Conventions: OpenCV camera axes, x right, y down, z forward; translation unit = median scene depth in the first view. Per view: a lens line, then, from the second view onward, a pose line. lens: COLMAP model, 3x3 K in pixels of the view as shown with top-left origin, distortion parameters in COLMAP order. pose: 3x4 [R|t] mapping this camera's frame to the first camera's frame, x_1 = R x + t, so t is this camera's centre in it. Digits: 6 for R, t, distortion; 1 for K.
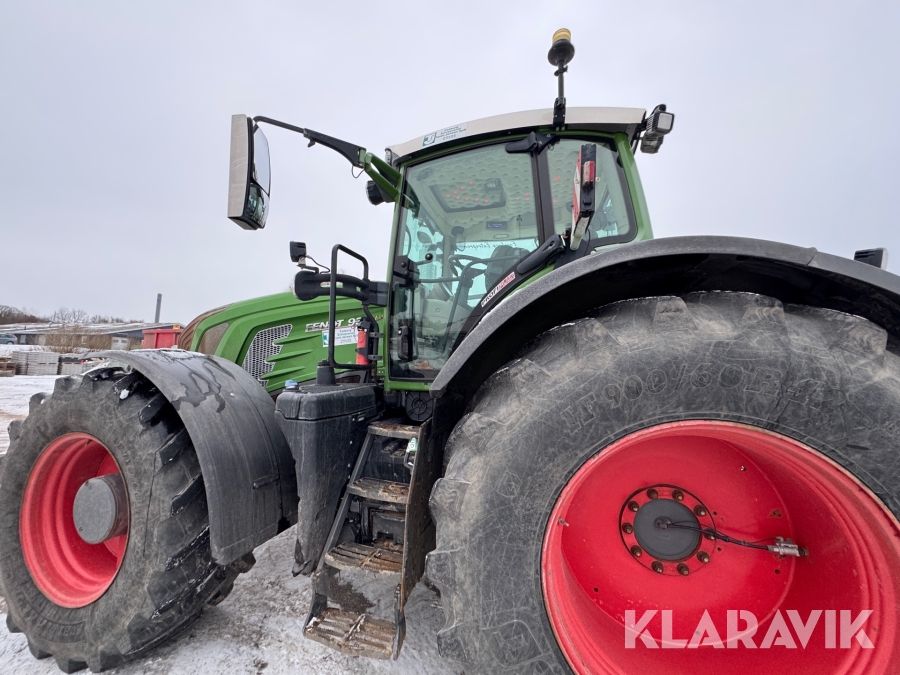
lens RADIAL K [[358.6, 0, 452.1], [0, 358.6, 339.0], [0, 0, 1]] dist [-0.005988, 0.001135]
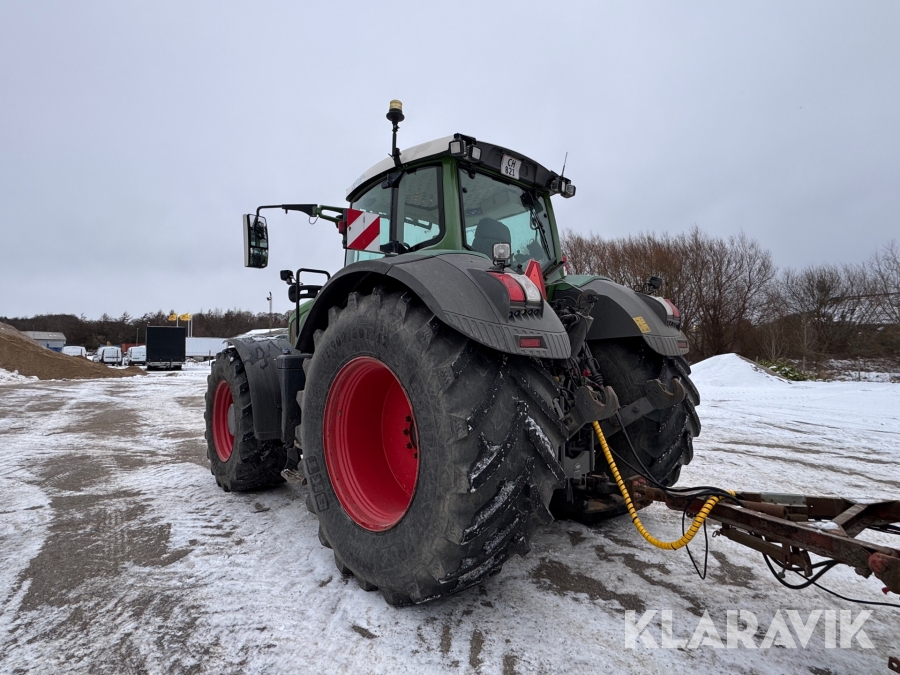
lens RADIAL K [[482.5, 0, 444.7], [0, 482.5, 340.4], [0, 0, 1]] dist [-0.012327, 0.003123]
pose [[0.826782, -0.045037, -0.560717, 2.405672], [0.069950, 0.997284, 0.023040, 0.107943], [0.558157, -0.058272, 0.827687, -0.853833]]
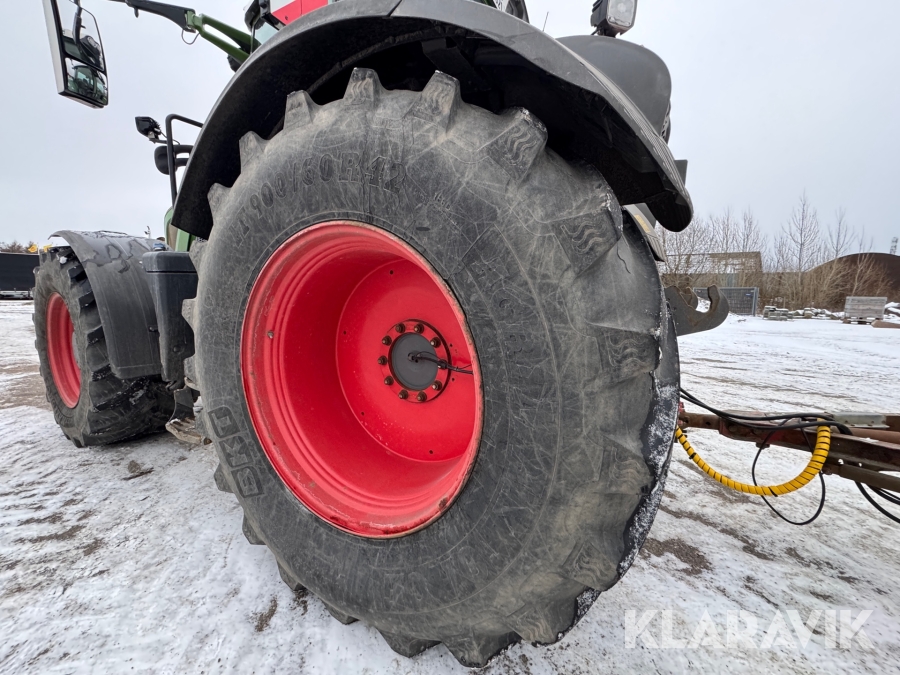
lens RADIAL K [[358.6, 0, 448.0], [0, 358.6, 339.9], [0, 0, 1]] dist [-0.005988, 0.001135]
pose [[0.966262, 0.020654, -0.256730, 1.231220], [0.032229, 0.979248, 0.200085, 0.341936], [0.255535, -0.201609, 0.945545, 0.077217]]
